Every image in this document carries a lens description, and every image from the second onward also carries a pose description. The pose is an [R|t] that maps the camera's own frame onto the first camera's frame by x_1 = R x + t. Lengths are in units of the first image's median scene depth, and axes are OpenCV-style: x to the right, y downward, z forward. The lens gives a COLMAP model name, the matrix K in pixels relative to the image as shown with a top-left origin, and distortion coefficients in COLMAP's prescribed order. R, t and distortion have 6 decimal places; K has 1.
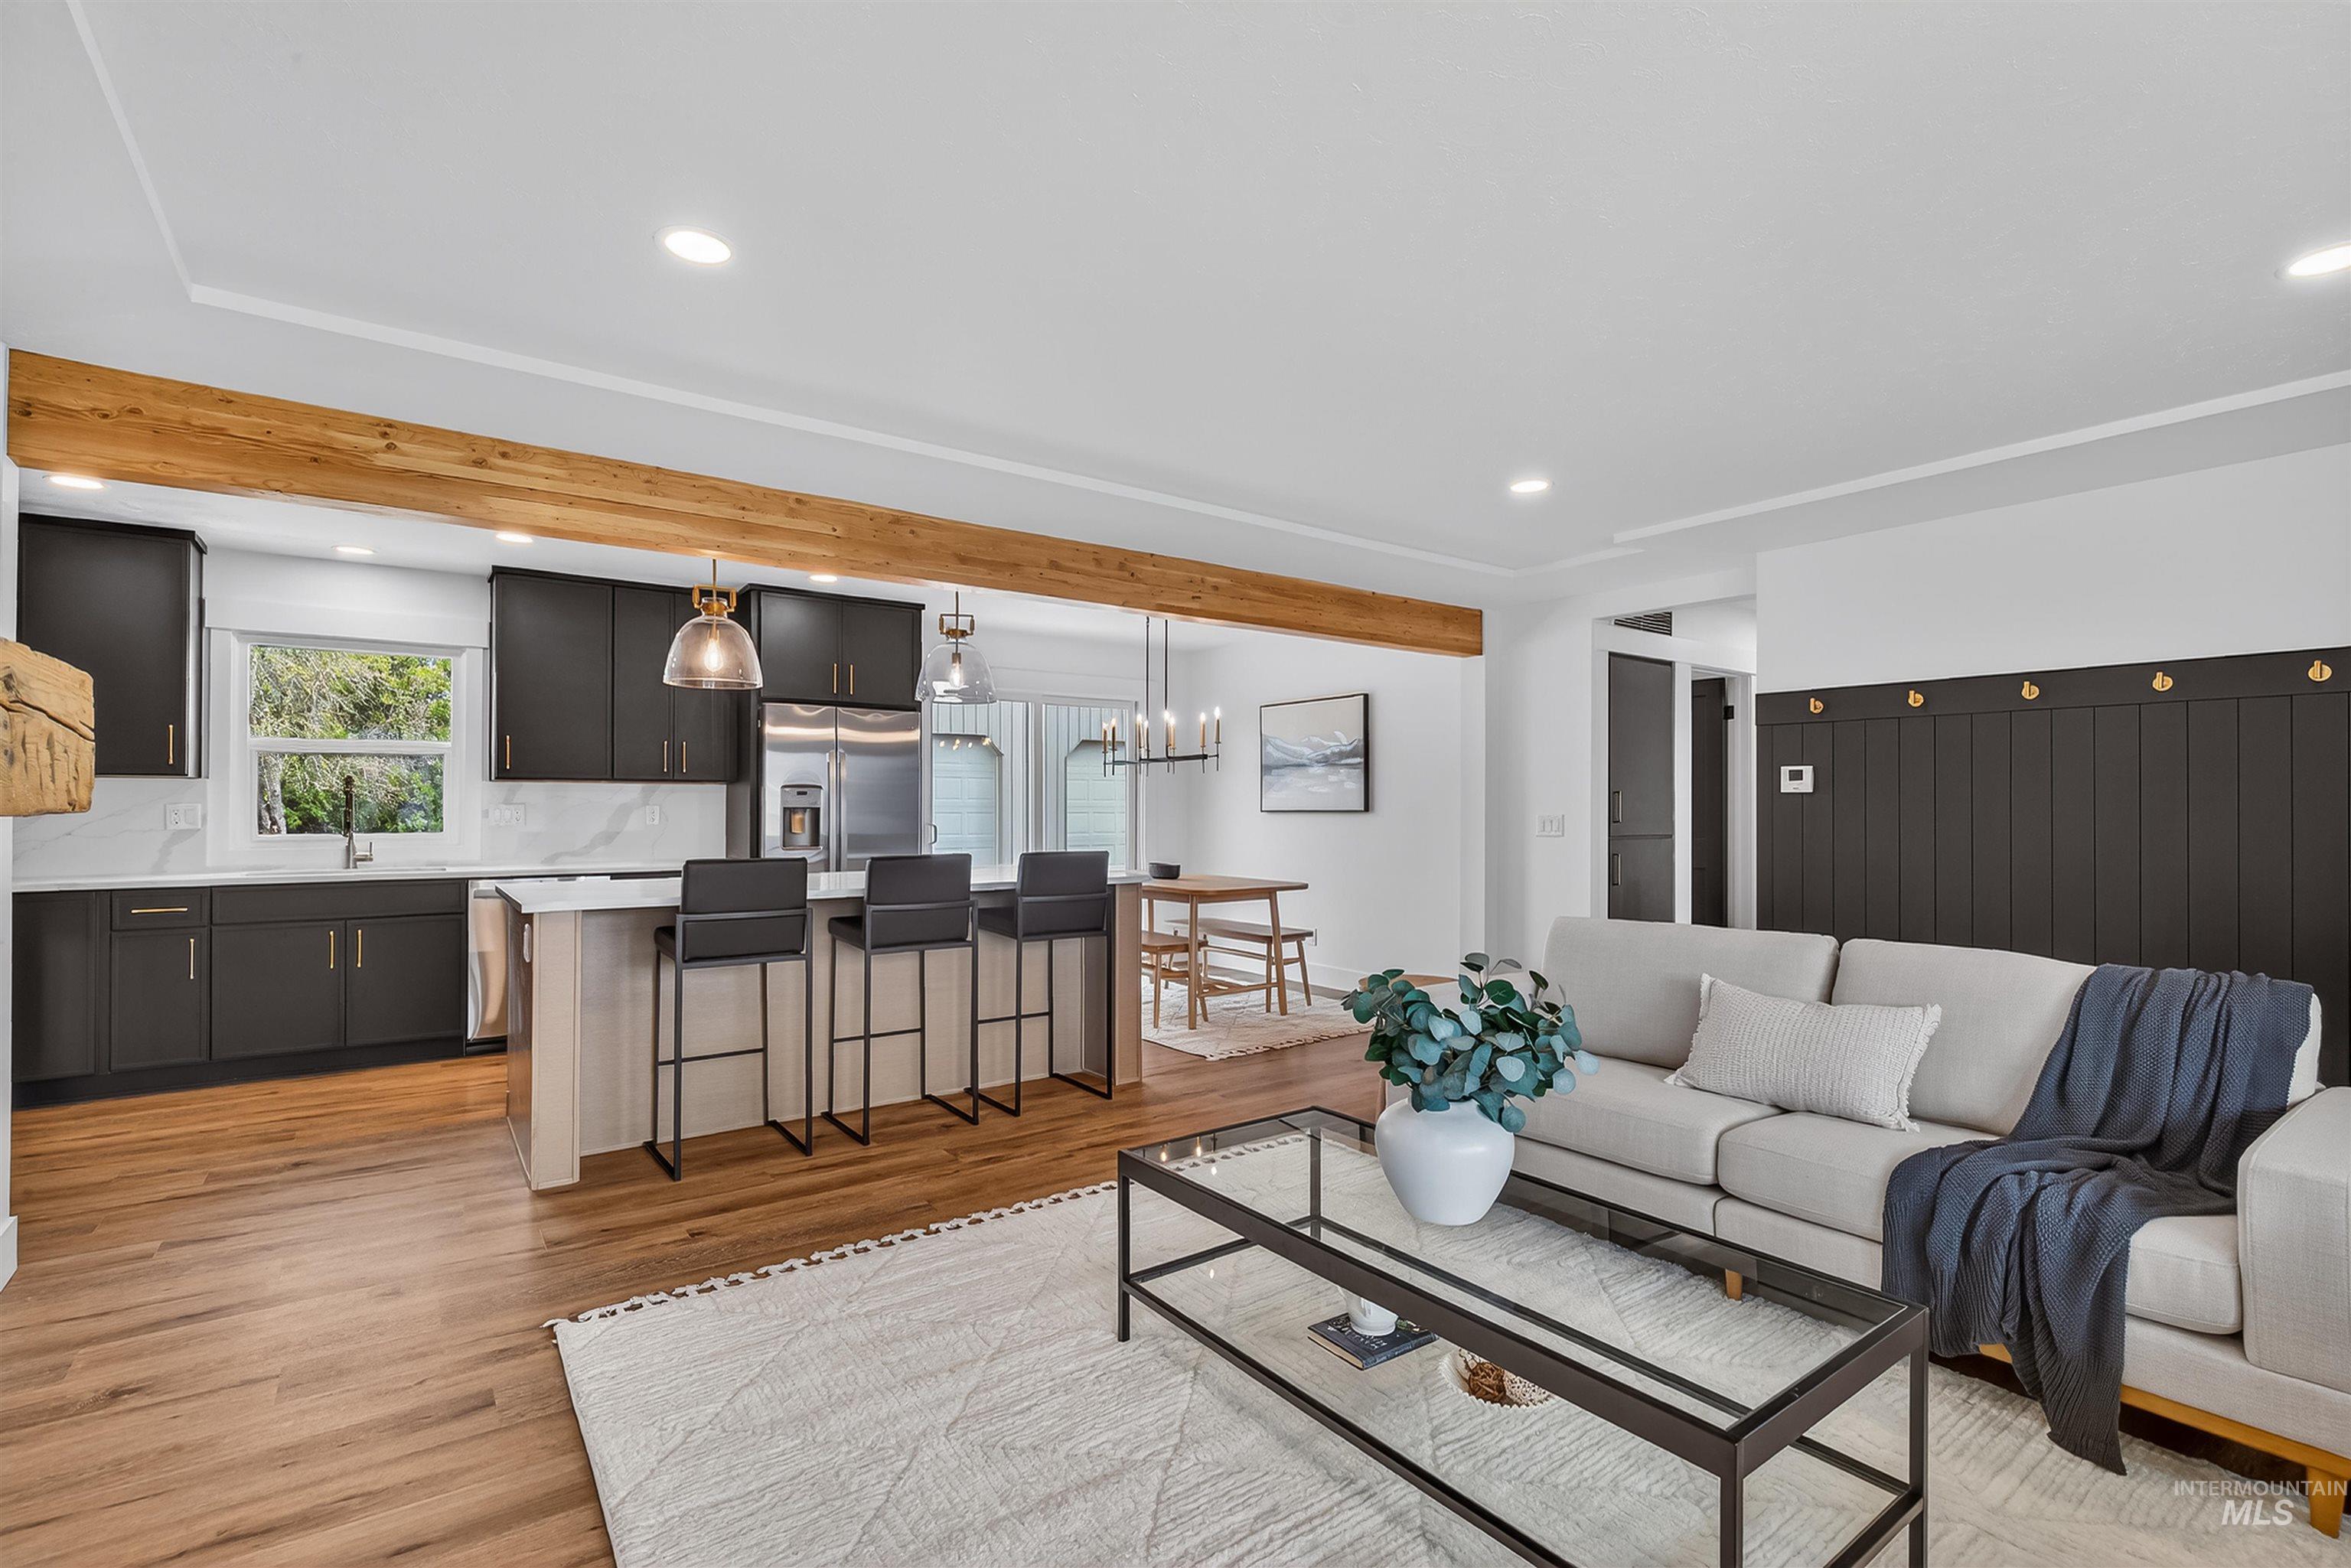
lens RADIAL K [[1070.8, 0, 1185.8], [0, 1070.8, 811.3], [0, 0, 1]] dist [-0.000220, -0.000998]
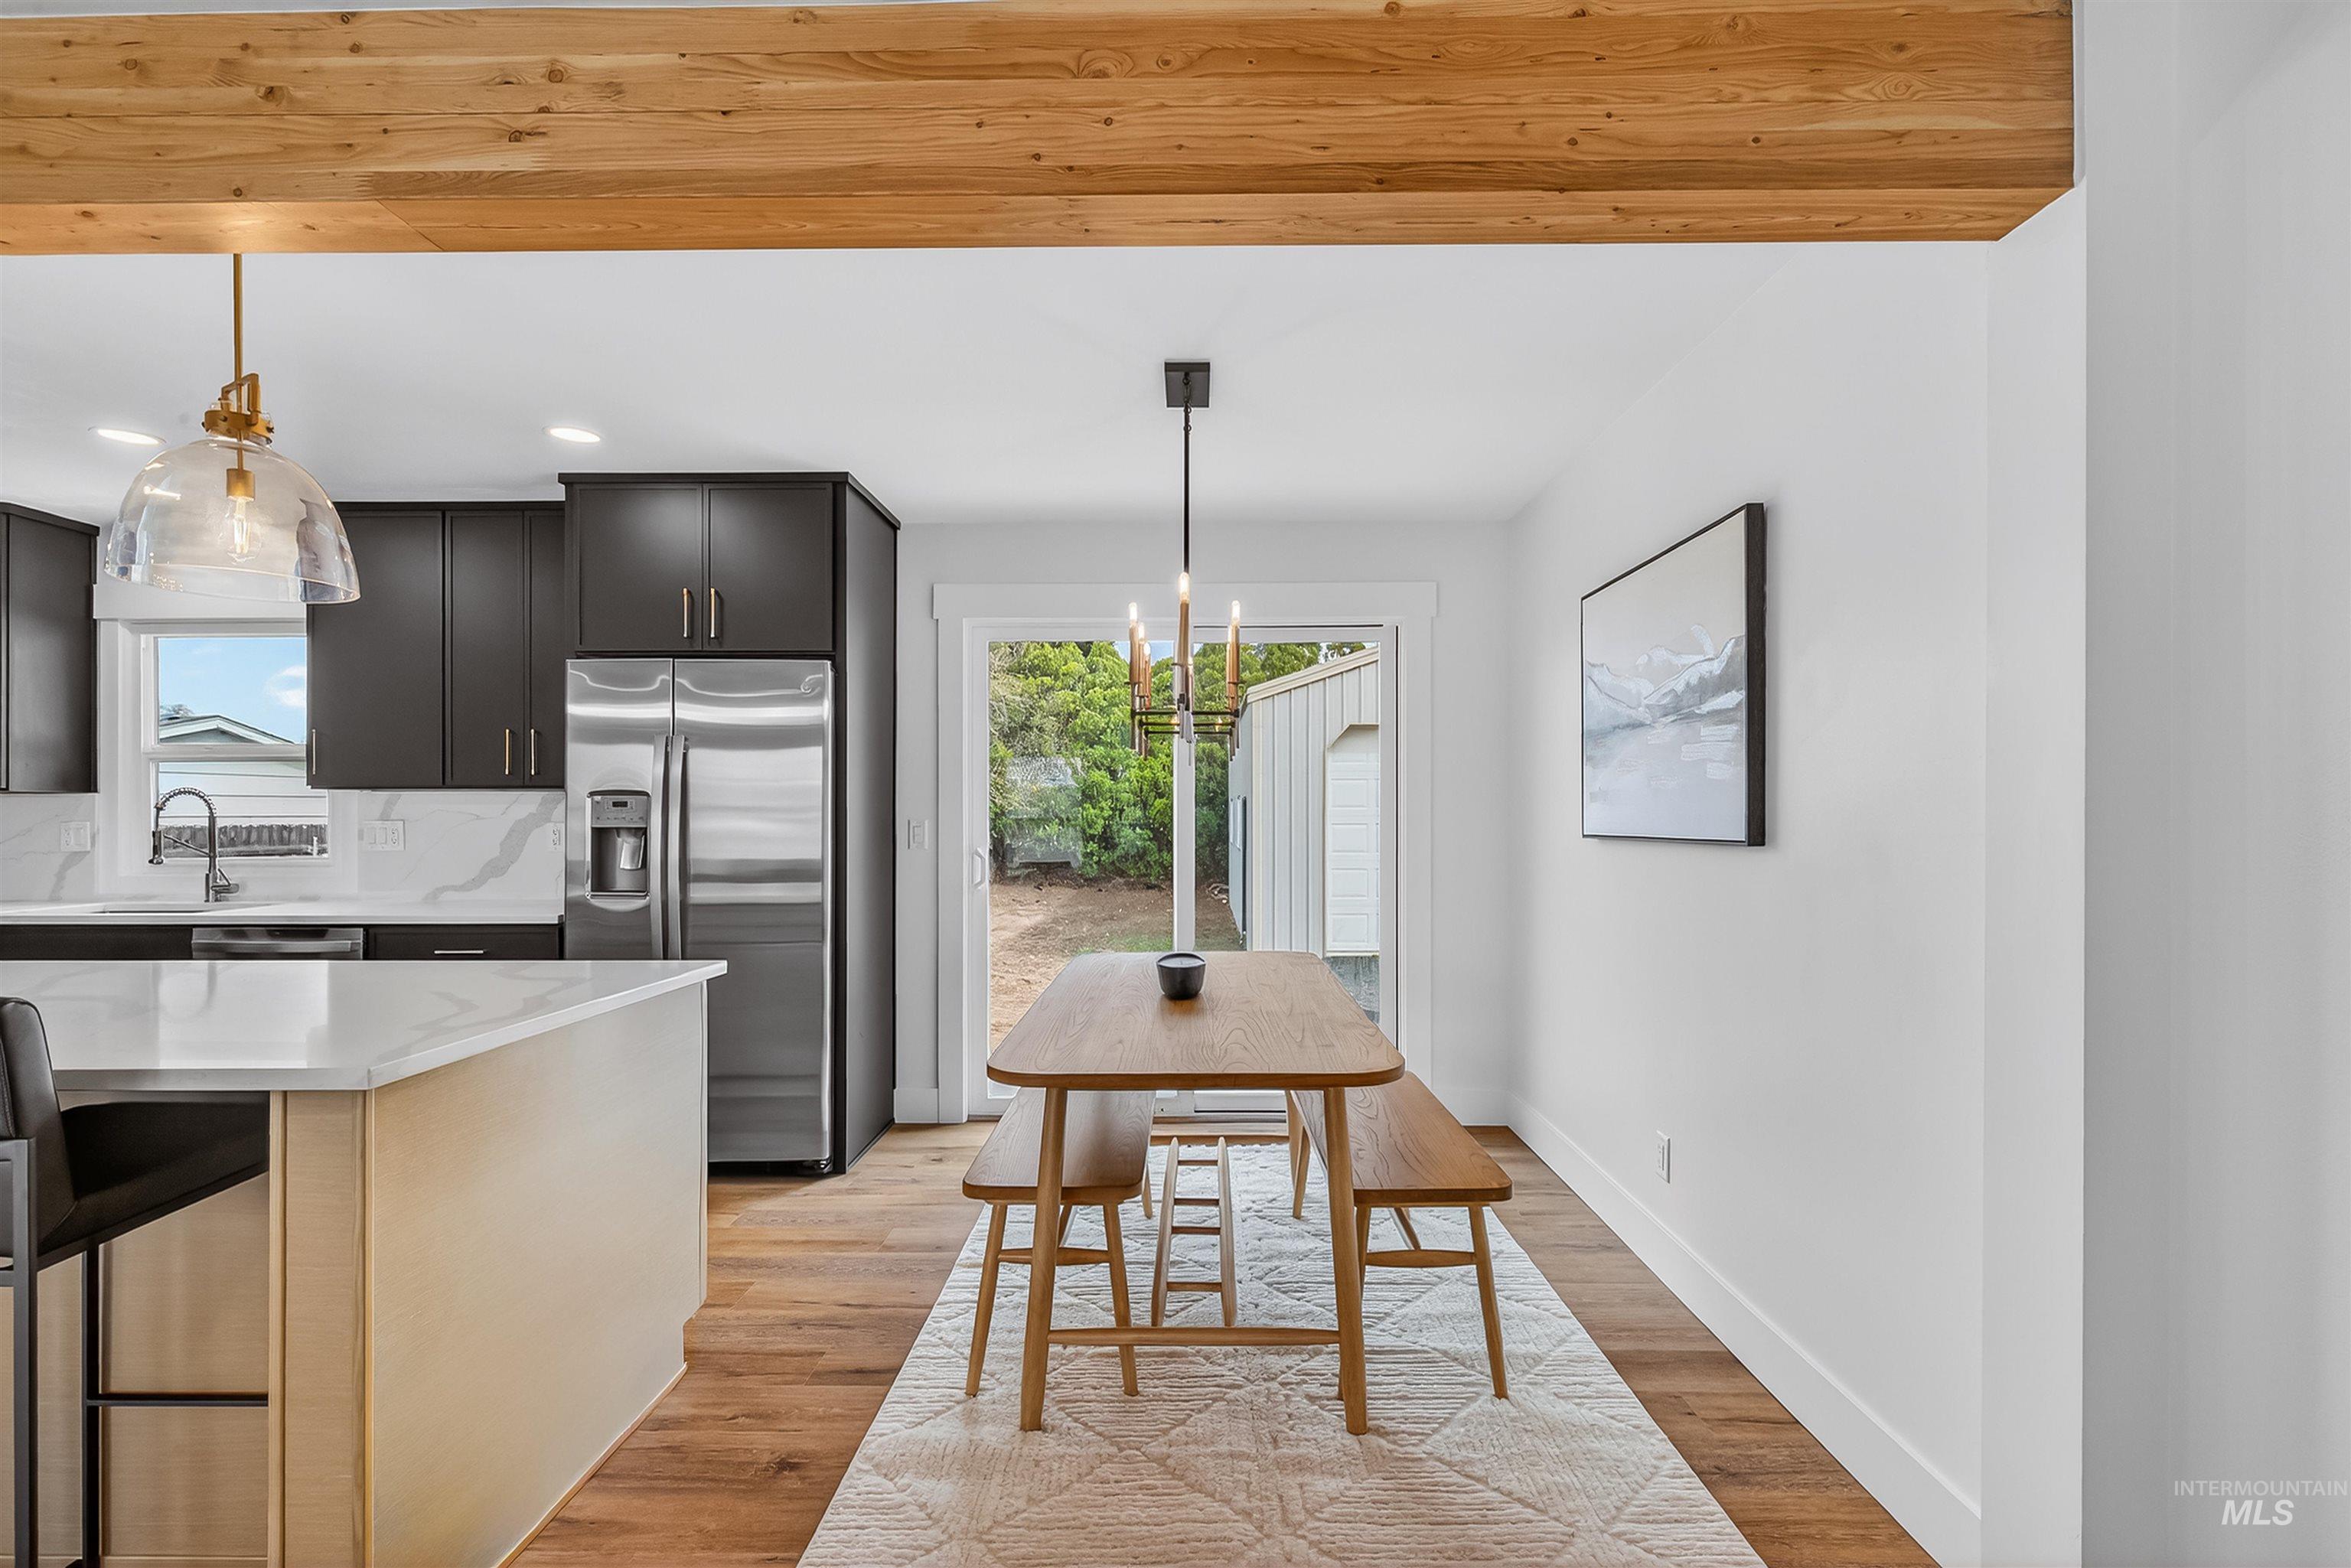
lens RADIAL K [[1070.8, 0, 1185.8], [0, 1070.8, 811.3], [0, 0, 1]] dist [-0.000220, -0.000998]
pose [[0.794547, -0.002177, -0.607199, 0.347945], [-0.001057, 0.999987, -0.004968, -0.013351], [0.607202, 0.004589, 0.794534, 0.923653]]
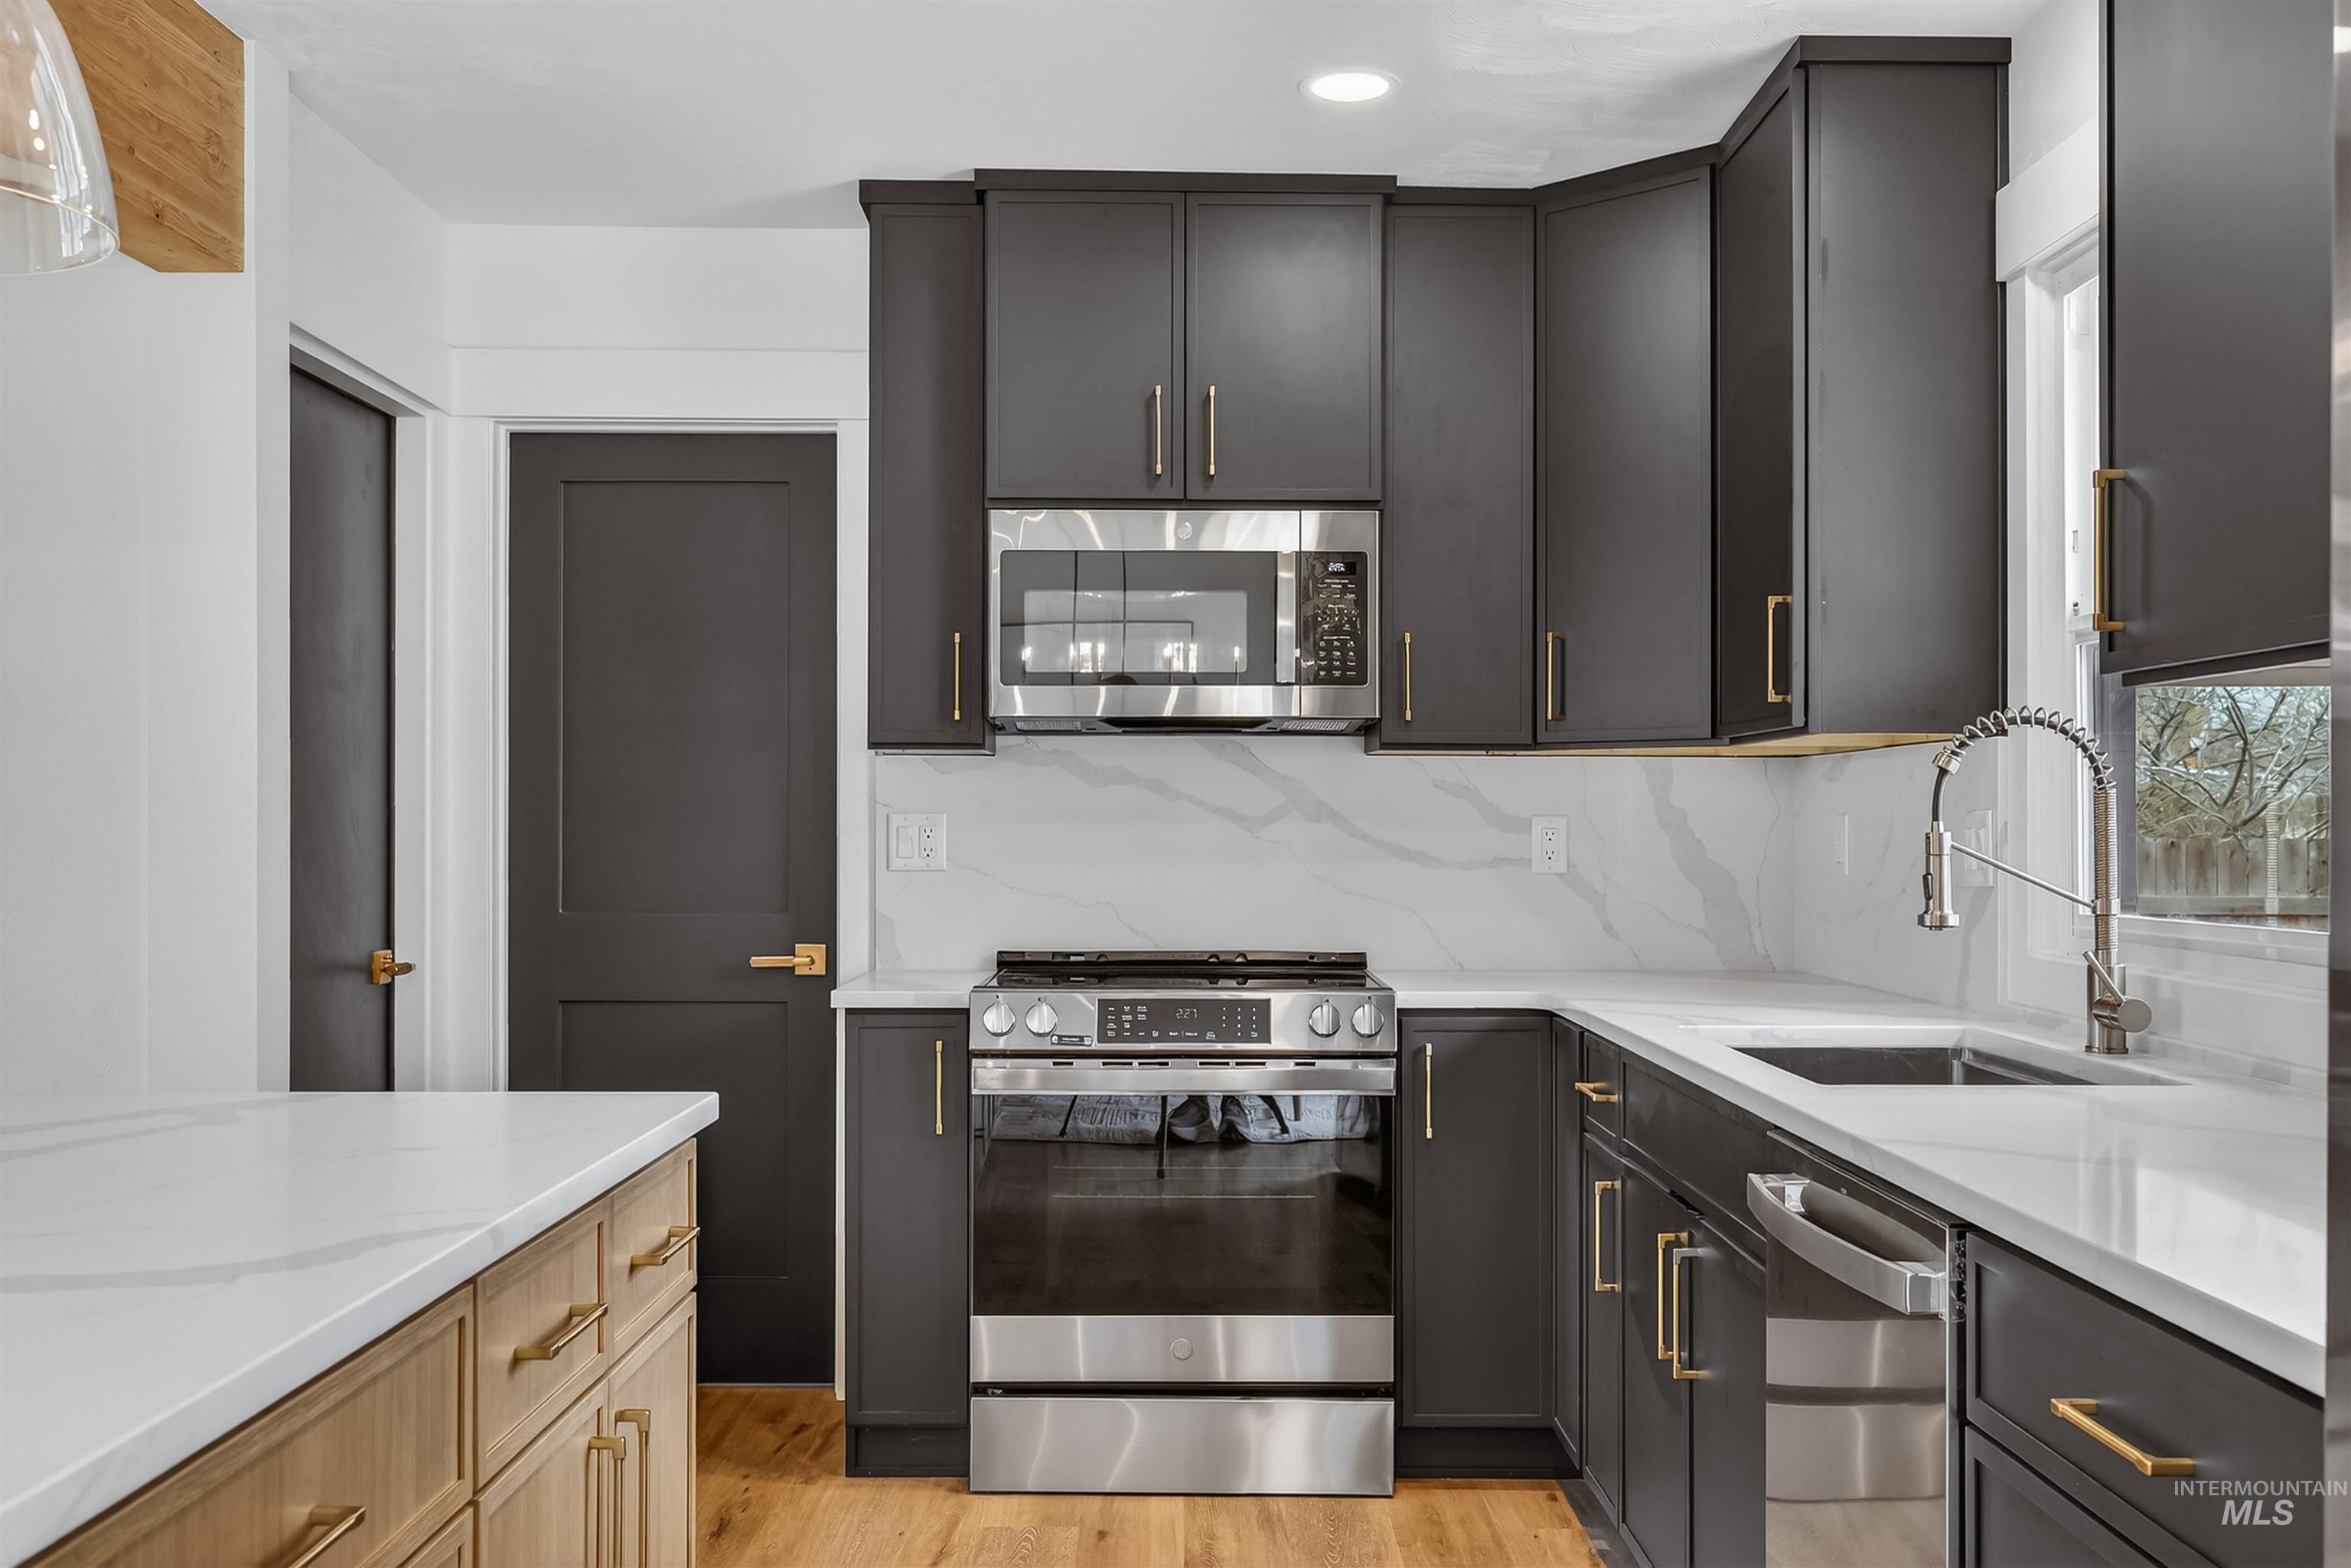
lens RADIAL K [[2252.5, 0, 1171.3], [0, 2252.5, 831.8], [0, 0, 1]] dist [-0.001841, -0.005685]
pose [[-0.597160, 0.002588, -0.802118, -0.218841], [-0.002663, 0.999983, 0.005209, -0.003465], [0.802118, 0.005247, -0.597143, 1.317212]]
